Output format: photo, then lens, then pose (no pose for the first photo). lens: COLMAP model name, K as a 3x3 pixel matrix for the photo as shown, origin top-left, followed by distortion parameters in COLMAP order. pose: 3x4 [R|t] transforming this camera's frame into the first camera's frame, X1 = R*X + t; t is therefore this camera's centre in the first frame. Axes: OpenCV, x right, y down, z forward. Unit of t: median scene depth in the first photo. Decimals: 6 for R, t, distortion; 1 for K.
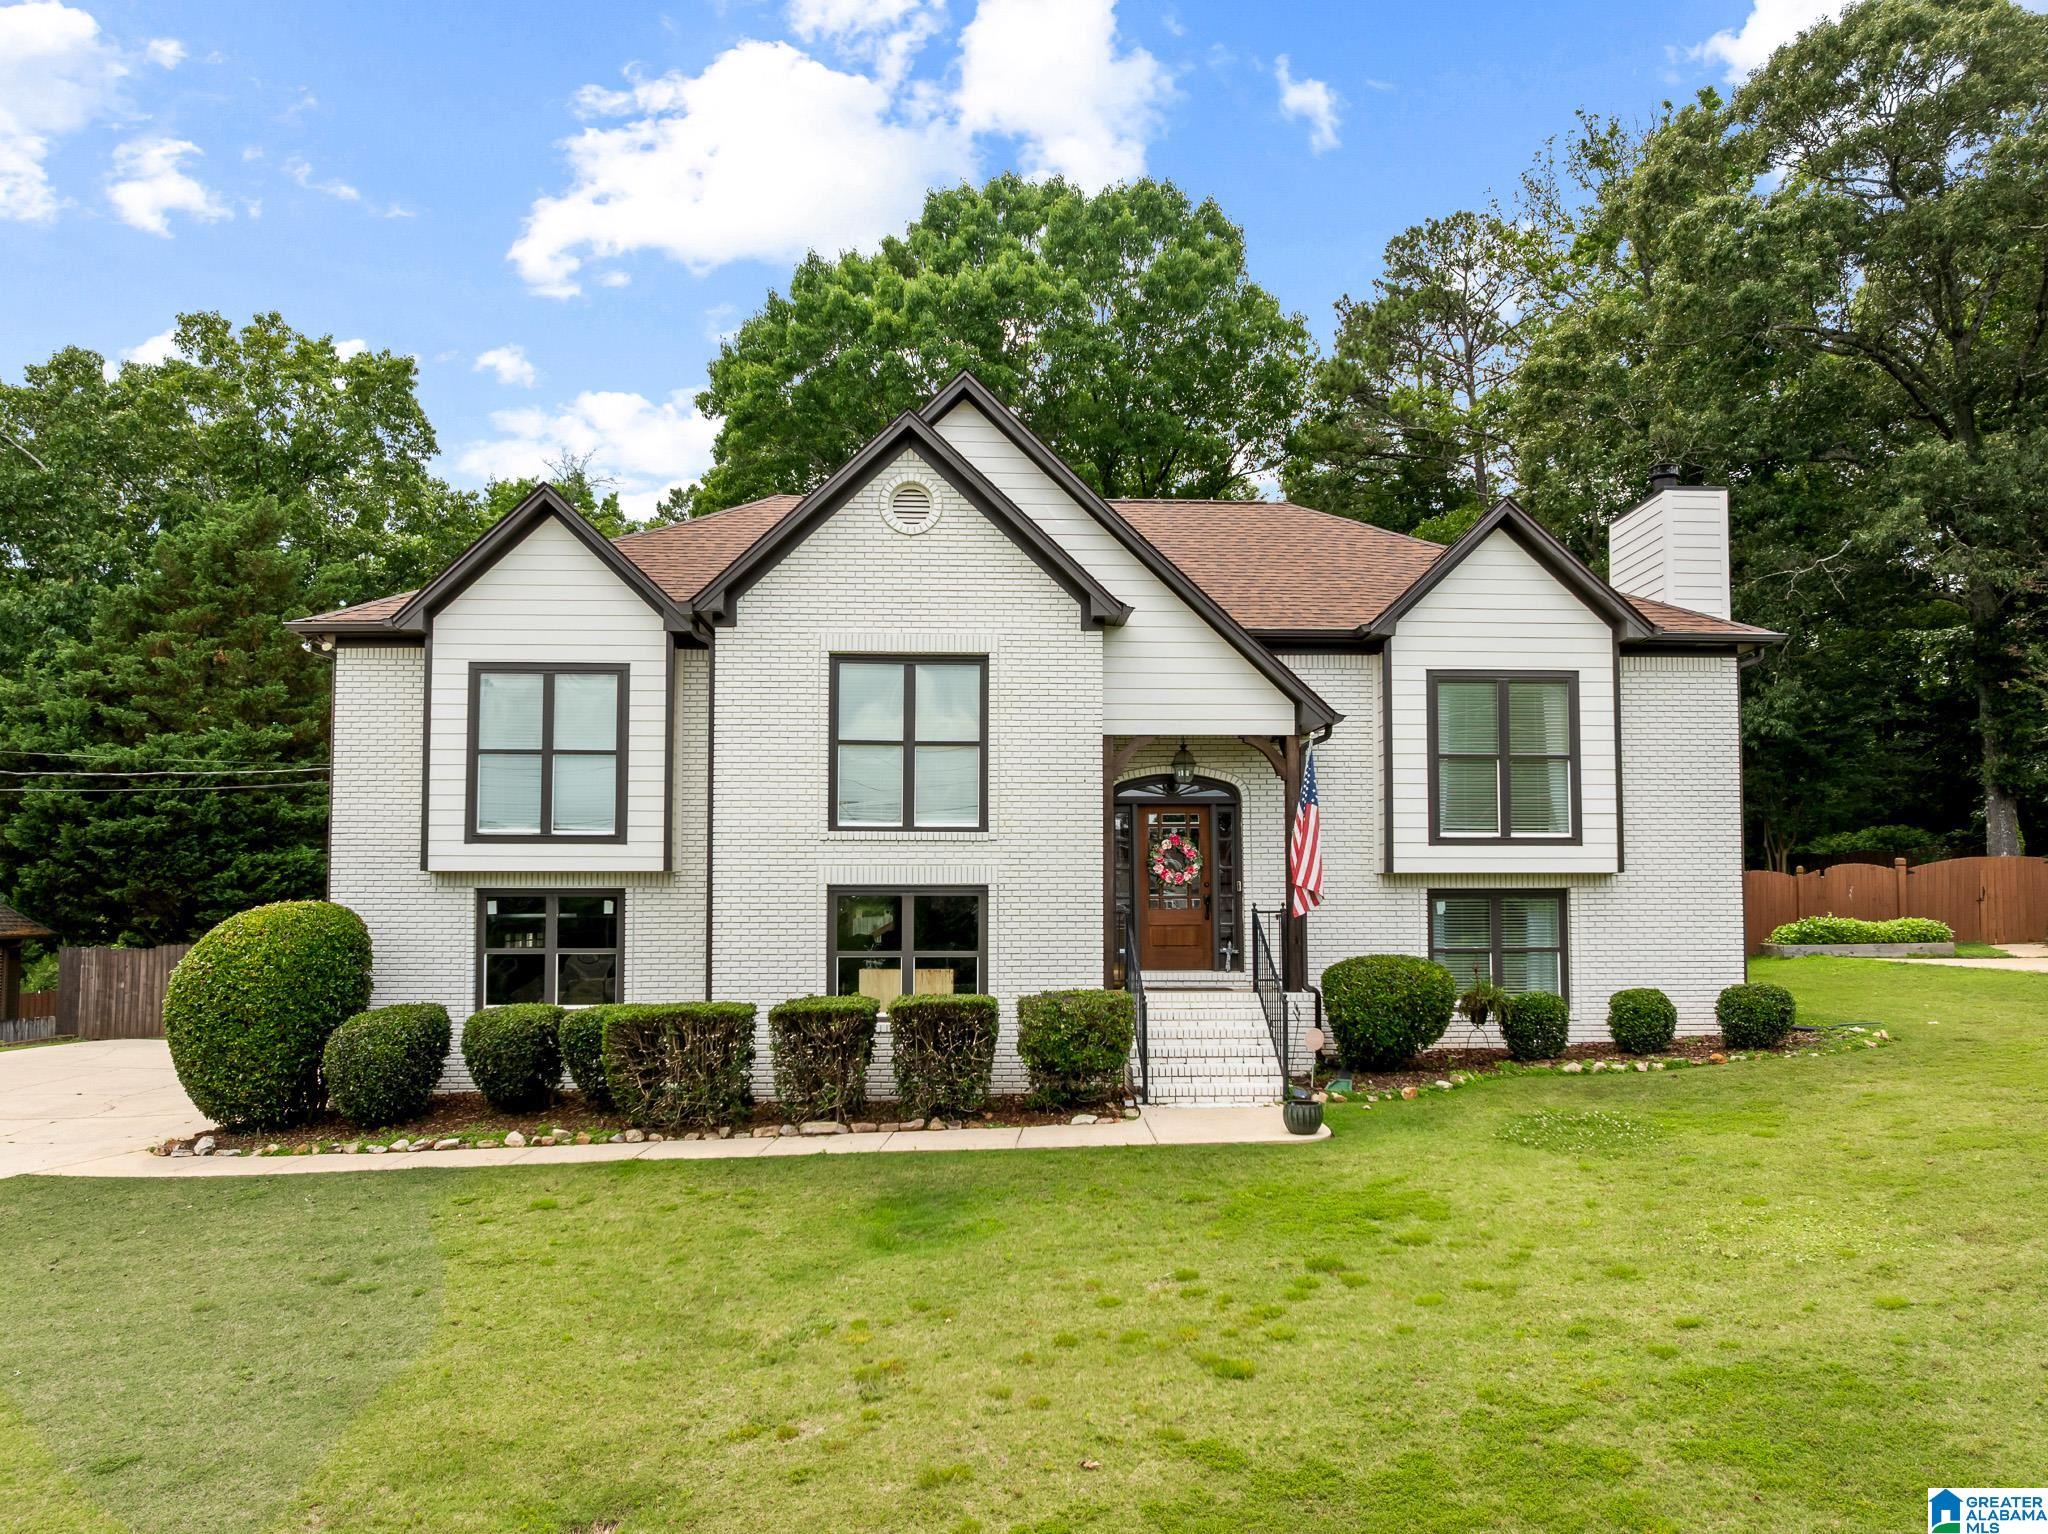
lens RADIAL K [[1588.7, 0, 1025.7], [0, 1588.7, 841.6], [0, 0, 1]] dist [-0.043540, -0.001723]
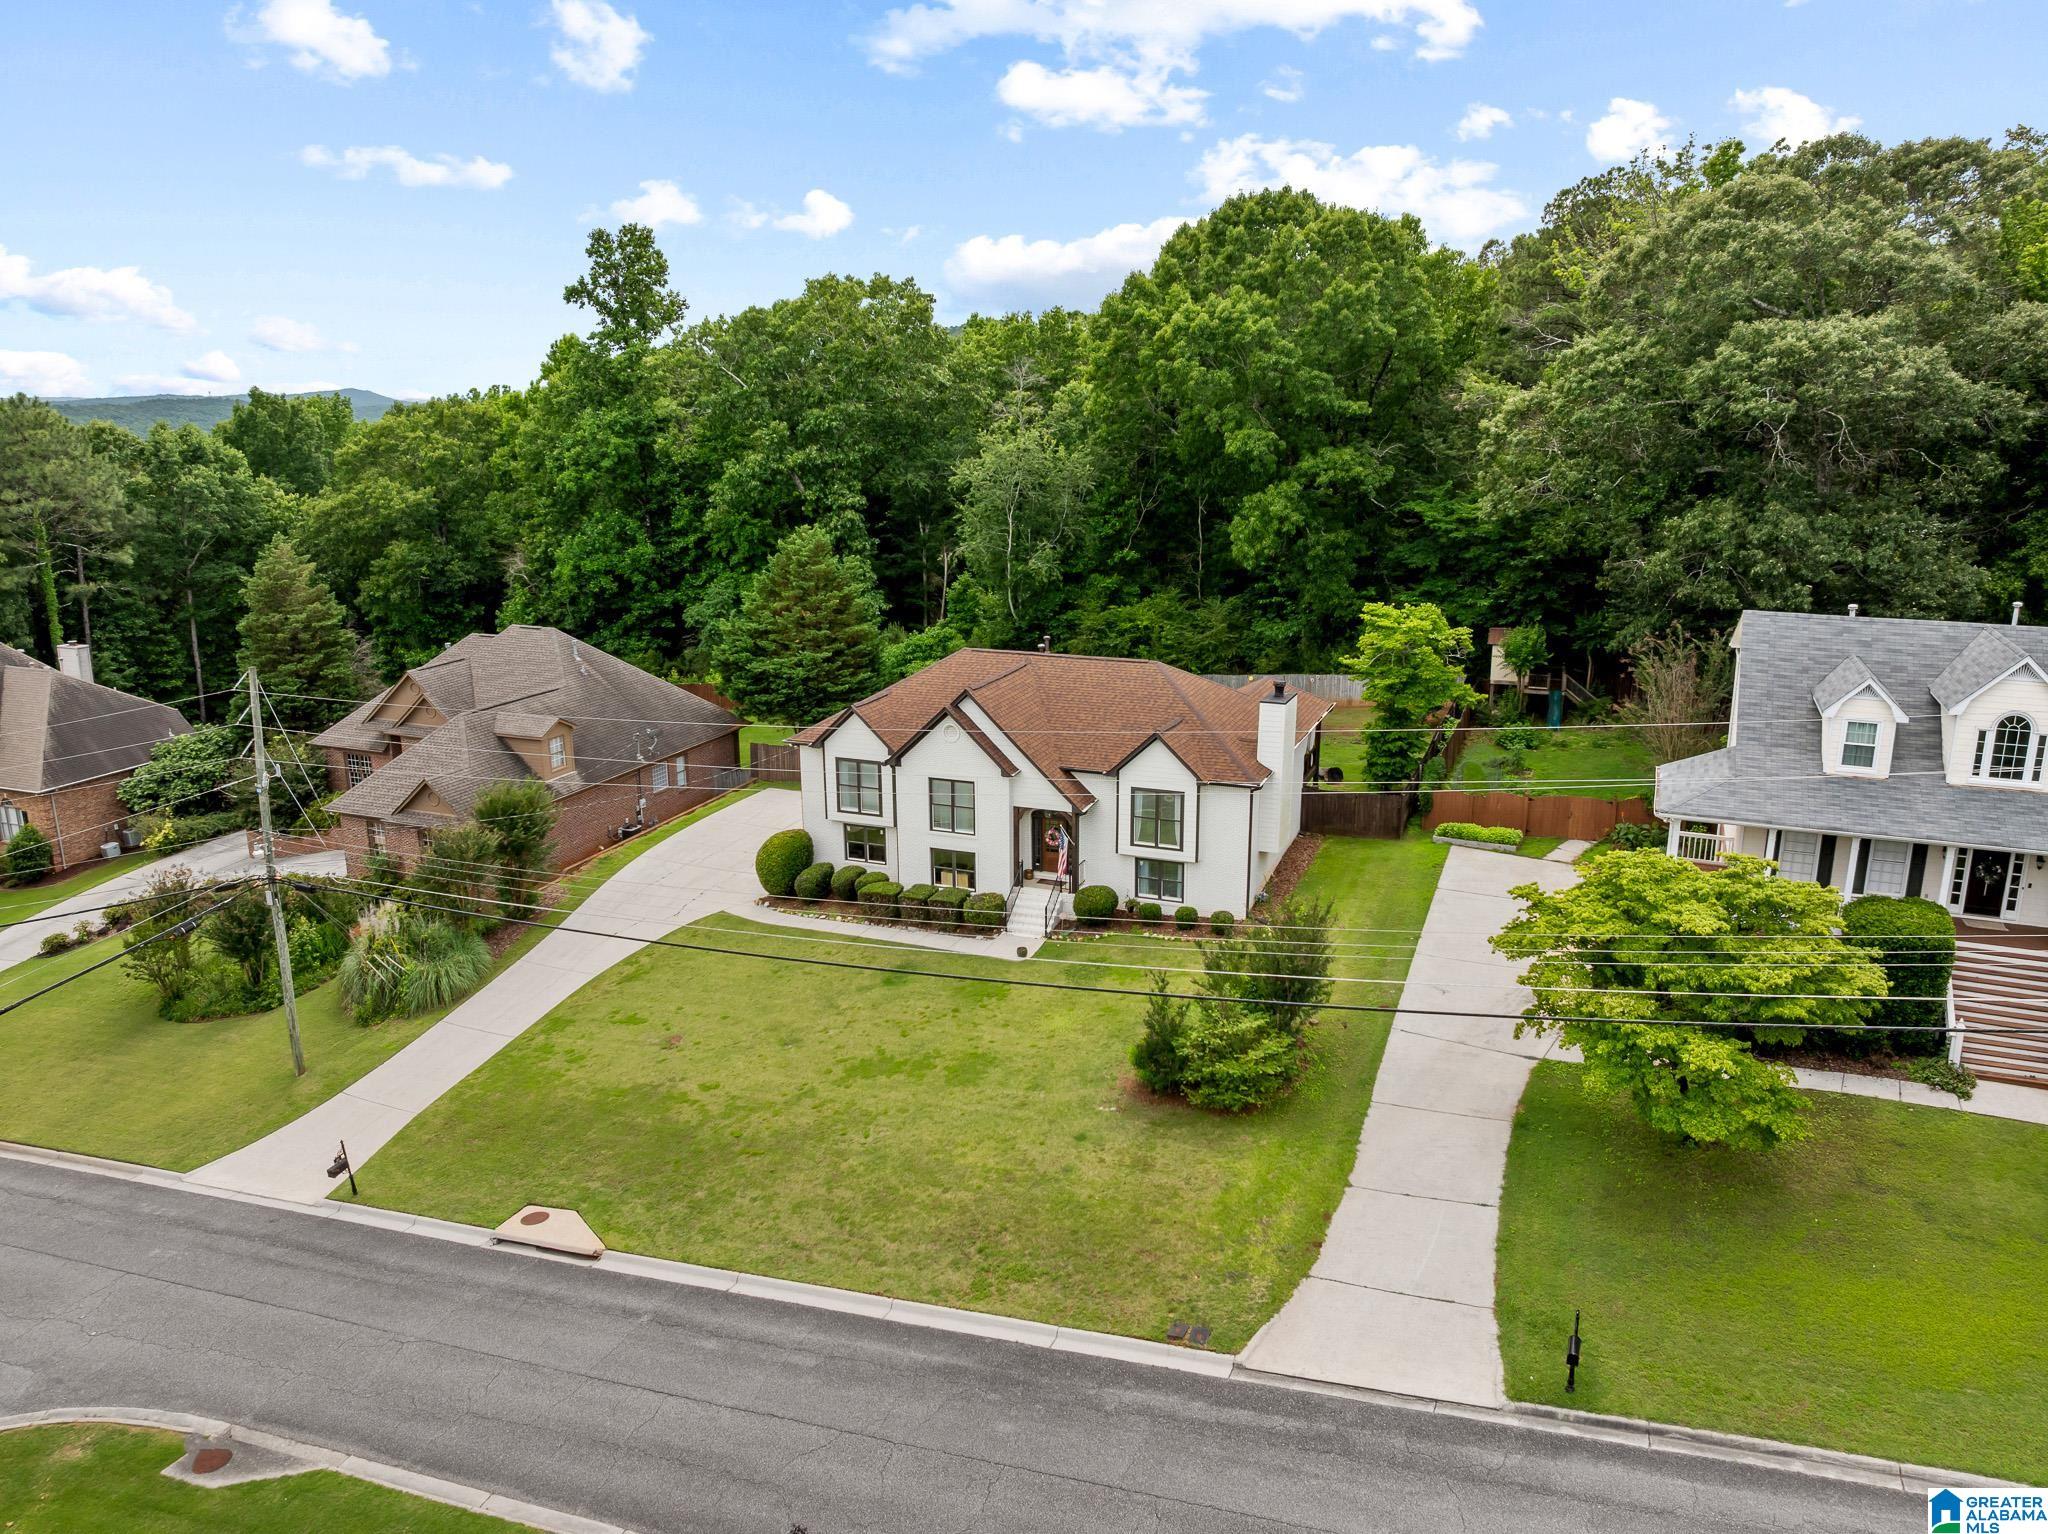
lens RADIAL K [[1420.7, 0, 1024.7], [0, 1420.7, 770.9], [0, 0, 1]] dist [-0.039556, 0.007430]
pose [[0.914943, 0.100145, -0.390961, 1.091382], [0.025343, 0.952556, 0.303306, -0.929407], [0.402787, -0.287416, 0.868996, -1.297913]]
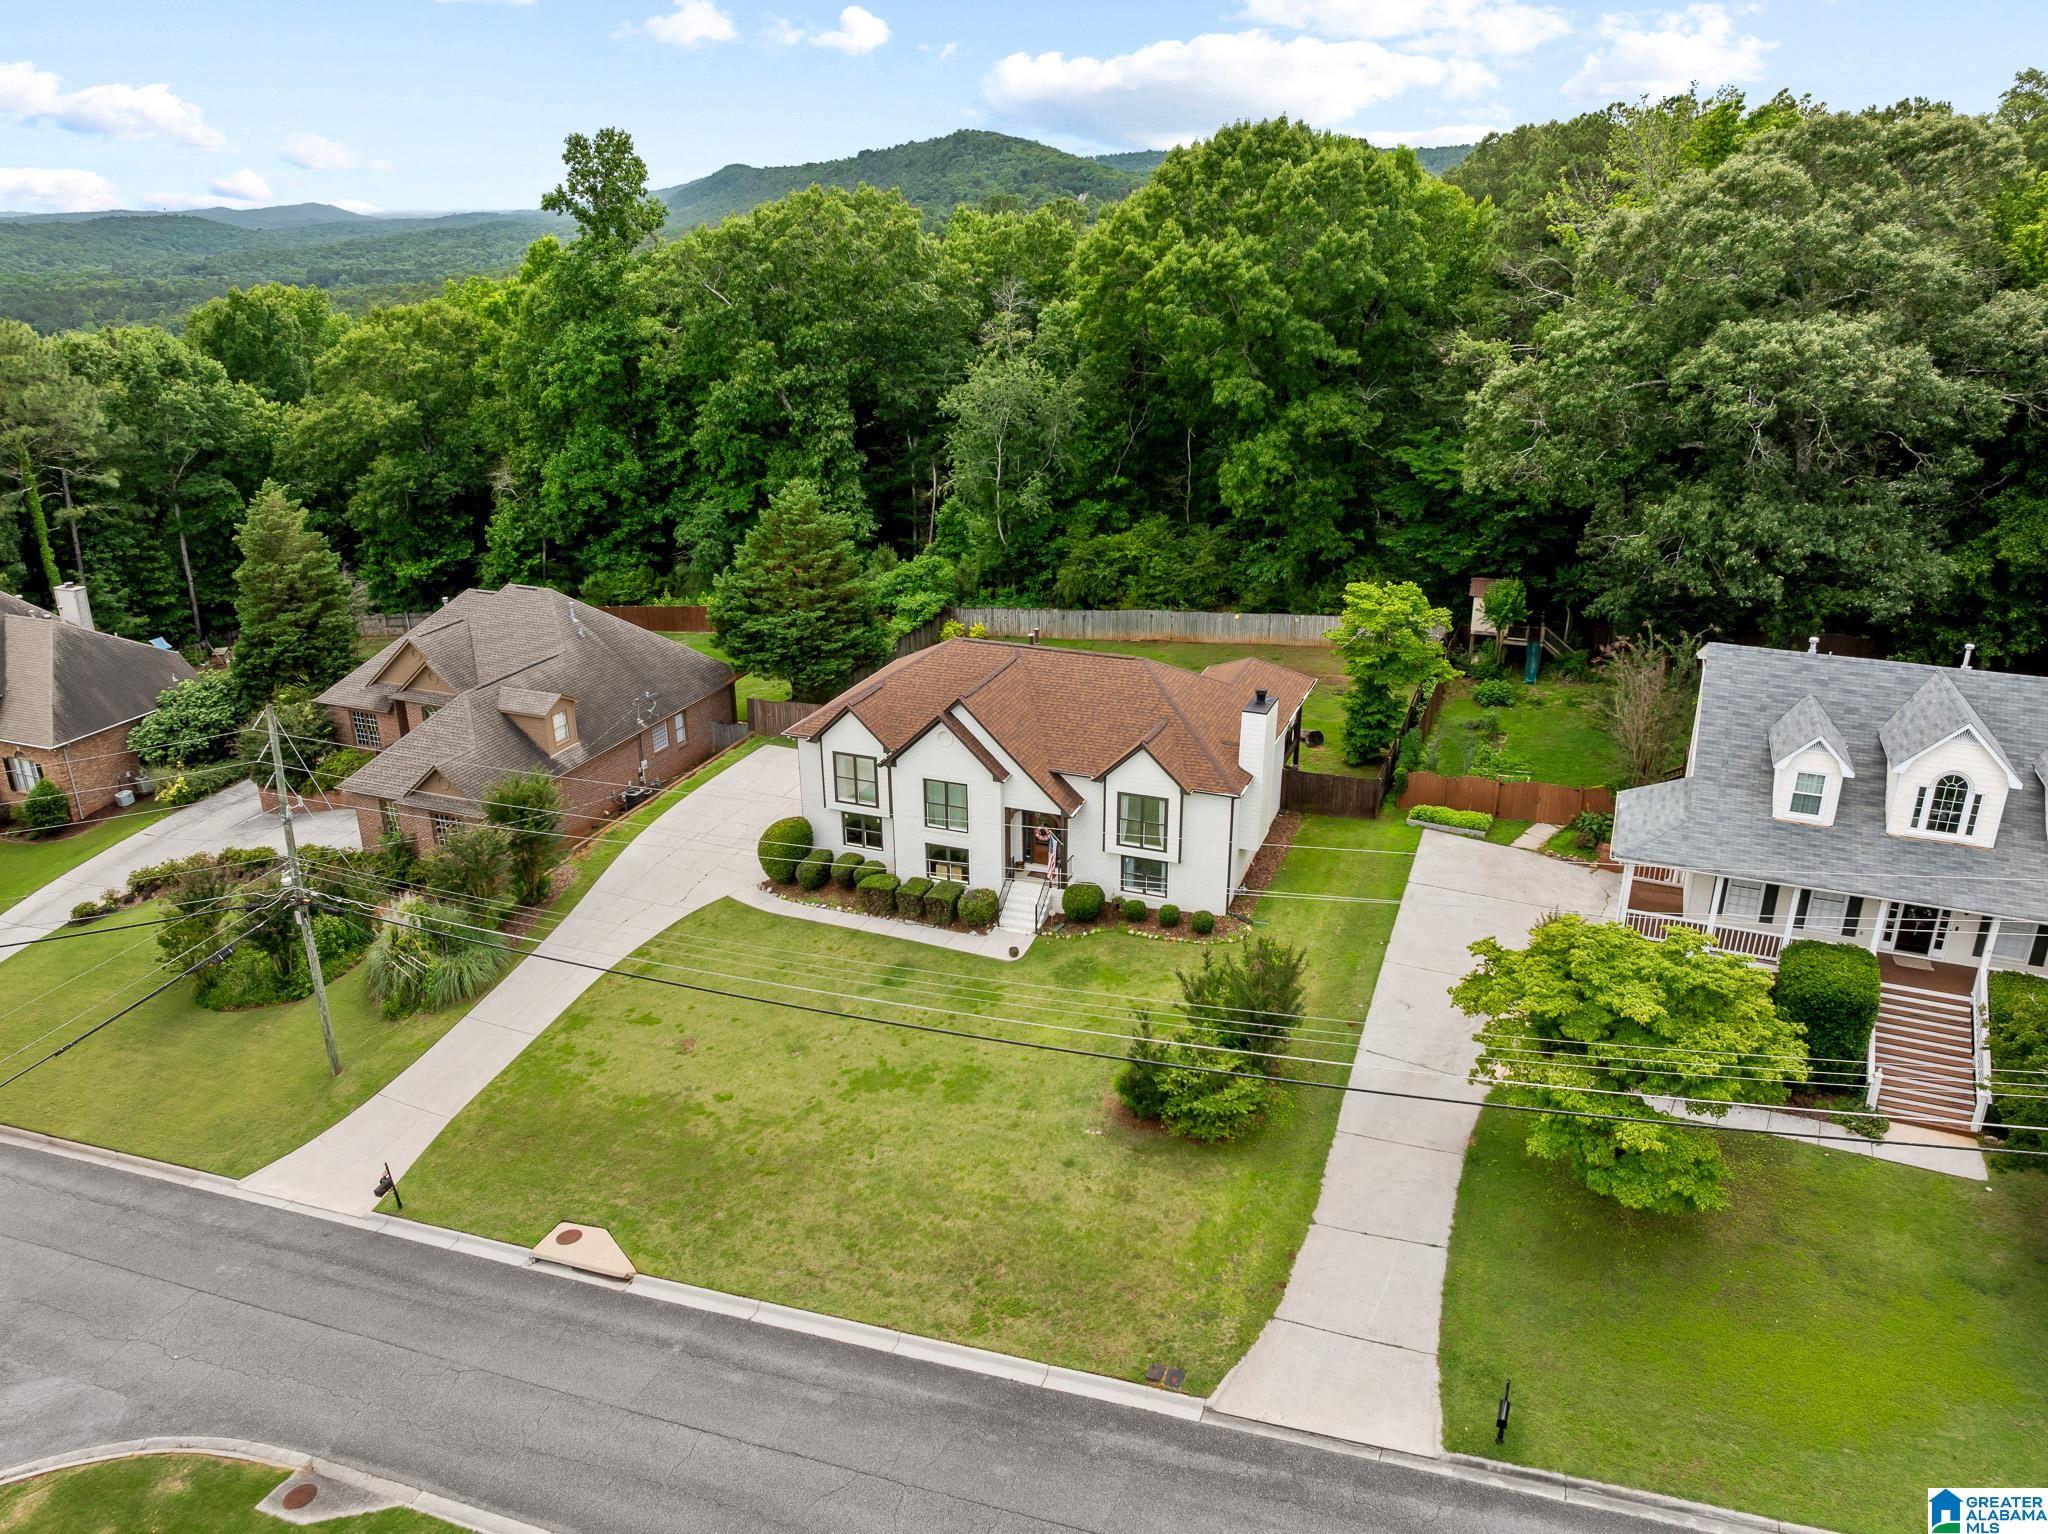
lens RADIAL K [[1420.0, 0, 1024.0], [0, 1420.0, 767.0], [0, 0, 1]] dist [-0.038091, 0.002933]
pose [[0.918151, 0.142300, -0.369798, 1.087817], [0.025307, 0.910321, 0.413129, -1.273875], [0.395423, -0.388673, 0.832210, -1.277518]]
